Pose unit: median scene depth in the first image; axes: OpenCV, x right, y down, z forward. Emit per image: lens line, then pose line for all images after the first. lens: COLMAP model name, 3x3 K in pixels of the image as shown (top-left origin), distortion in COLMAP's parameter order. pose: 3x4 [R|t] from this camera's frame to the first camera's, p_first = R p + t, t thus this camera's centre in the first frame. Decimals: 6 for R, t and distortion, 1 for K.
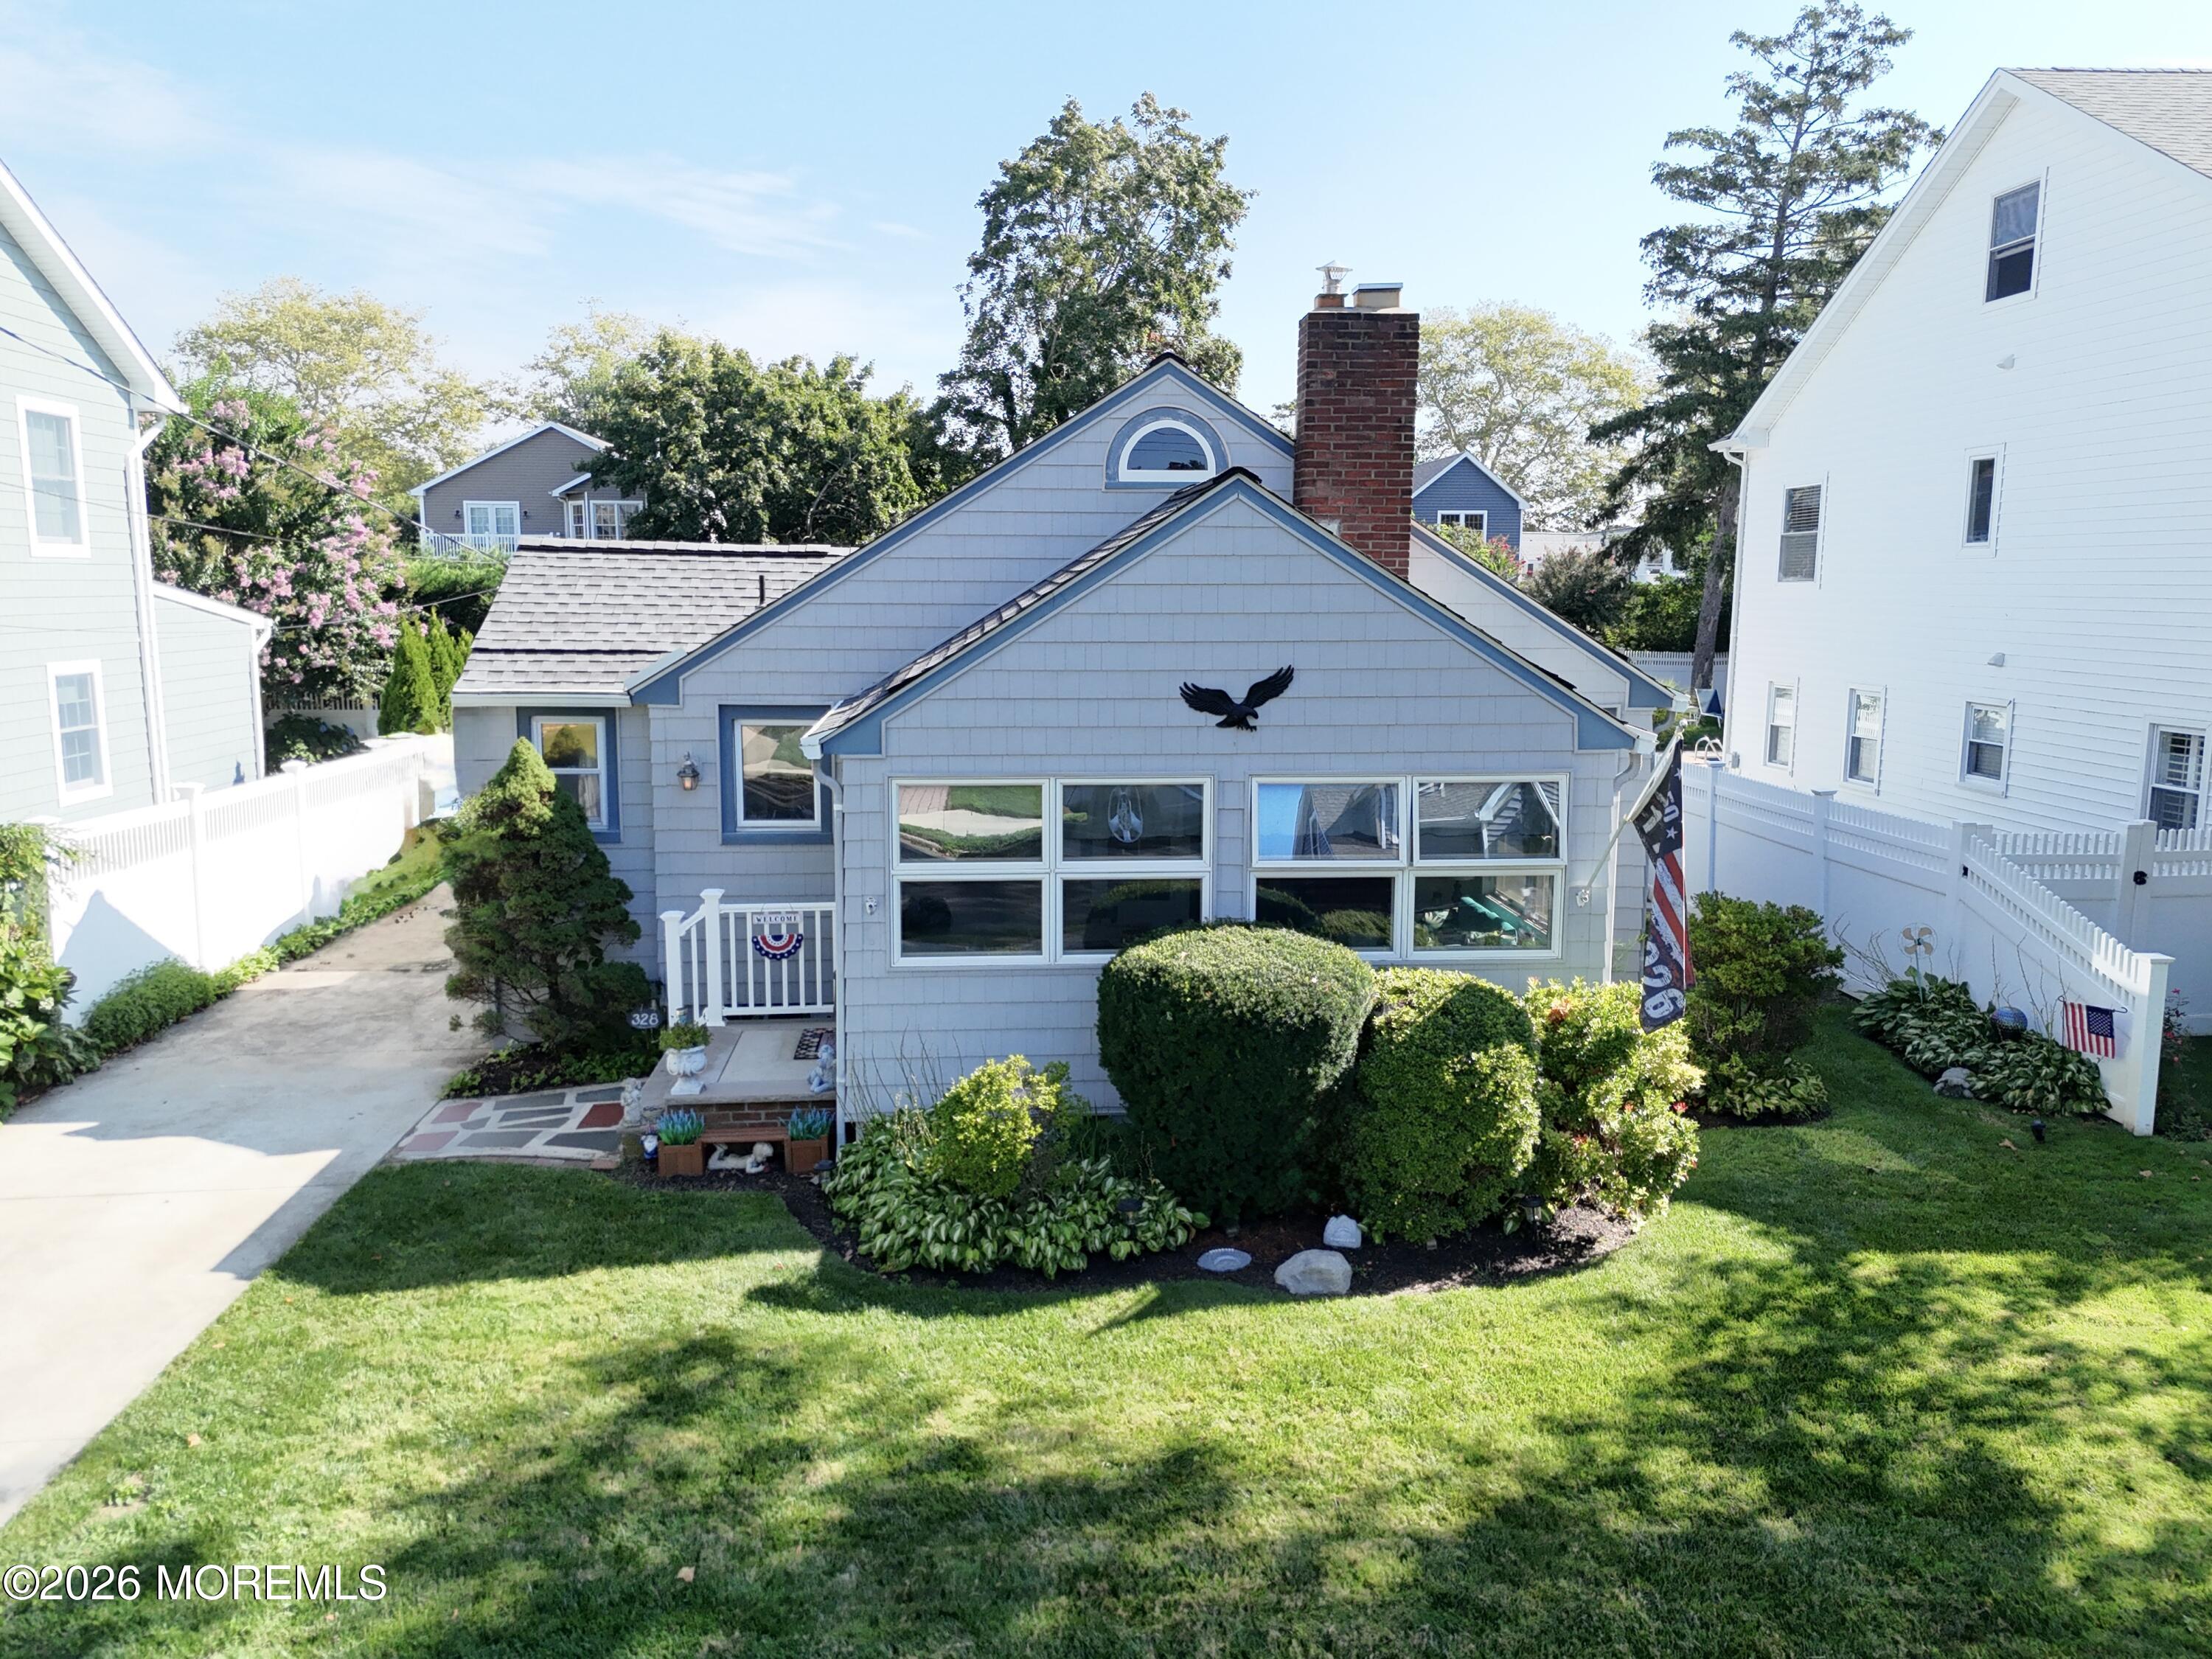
lens RADIAL K [[1609.1, 0, 1099.7], [0, 1609.1, 824.3], [0, 0, 1]] dist [0.070066, -0.070319]
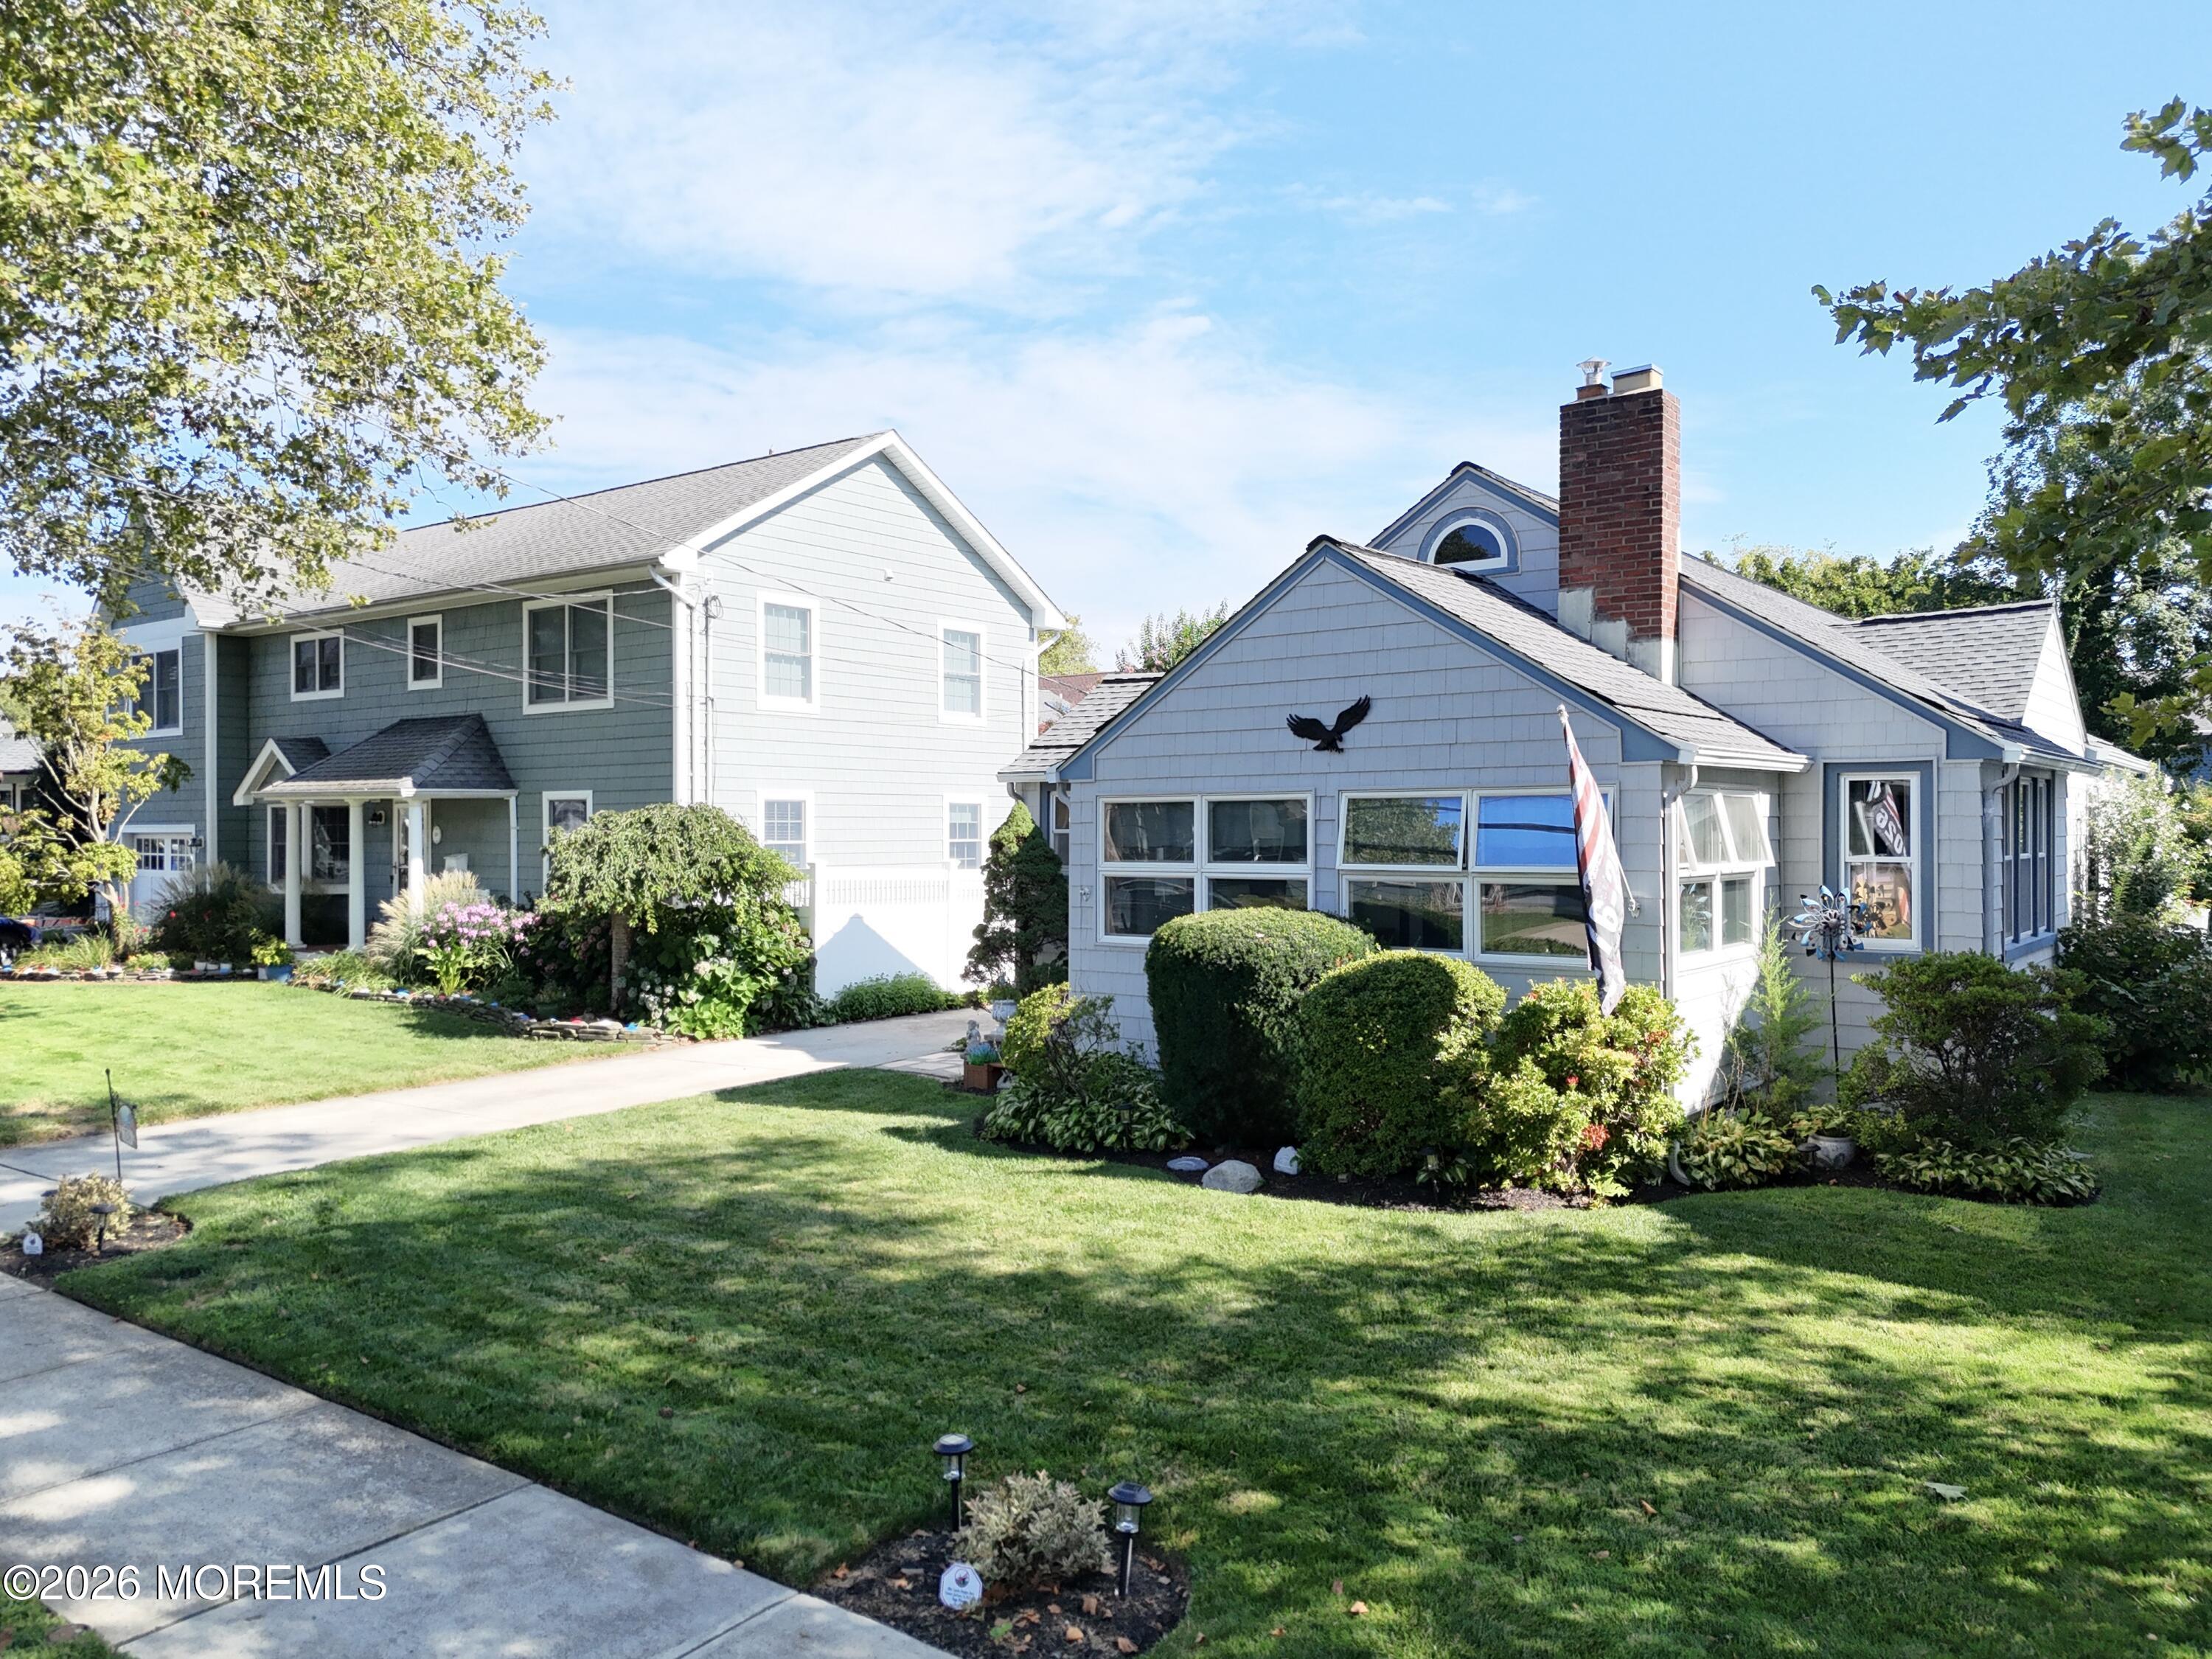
lens RADIAL K [[1594.0, 0, 1109.2], [0, 1594.0, 809.1], [0, 0, 1]] dist [0.045502, -0.007132]
pose [[0.755792, -0.014389, -0.654654, 0.590293], [-0.087670, 0.988534, -0.122943, 0.113848], [0.648917, 0.150313, 0.745864, 0.024132]]
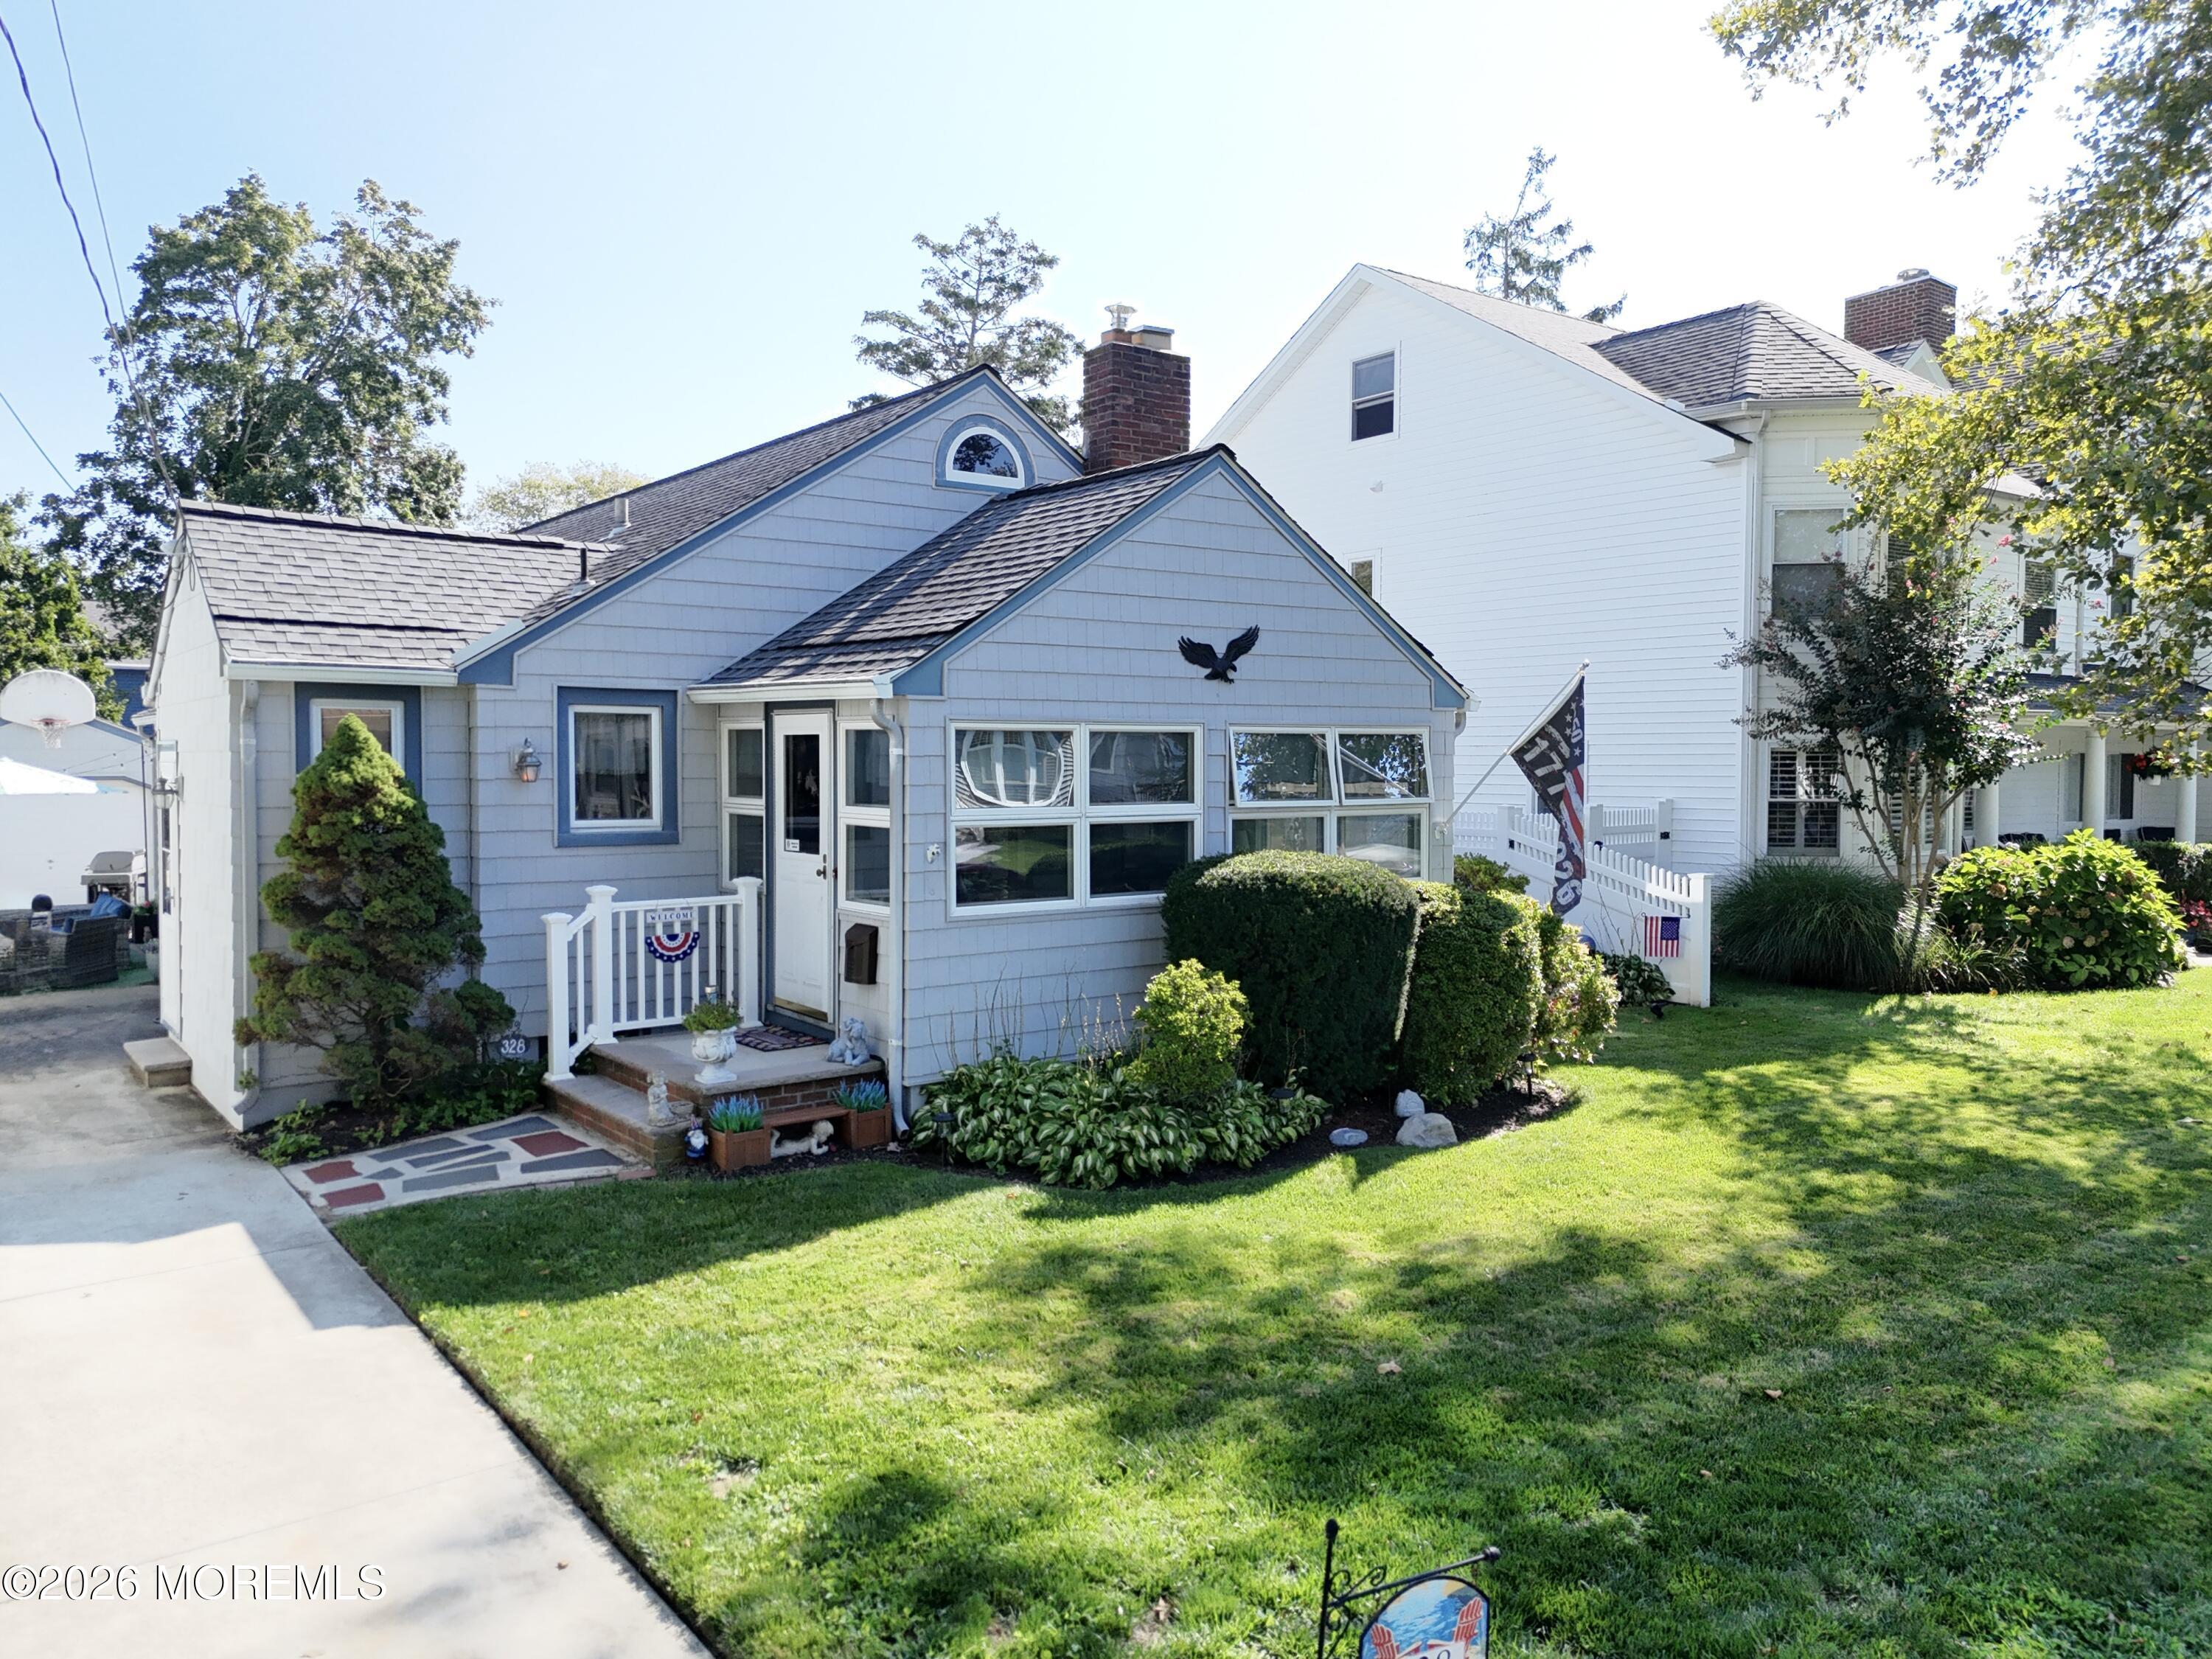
lens RADIAL K [[1600.7, 0, 1103.4], [0, 1600.7, 825.6], [0, 0, 1]] dist [0.068595, -0.068550]
pose [[0.842481, -0.027024, 0.538048, -0.462557], [0.081591, 0.993621, -0.077849, 0.094788], [-0.532512, 0.109486, 0.839311, 0.111481]]
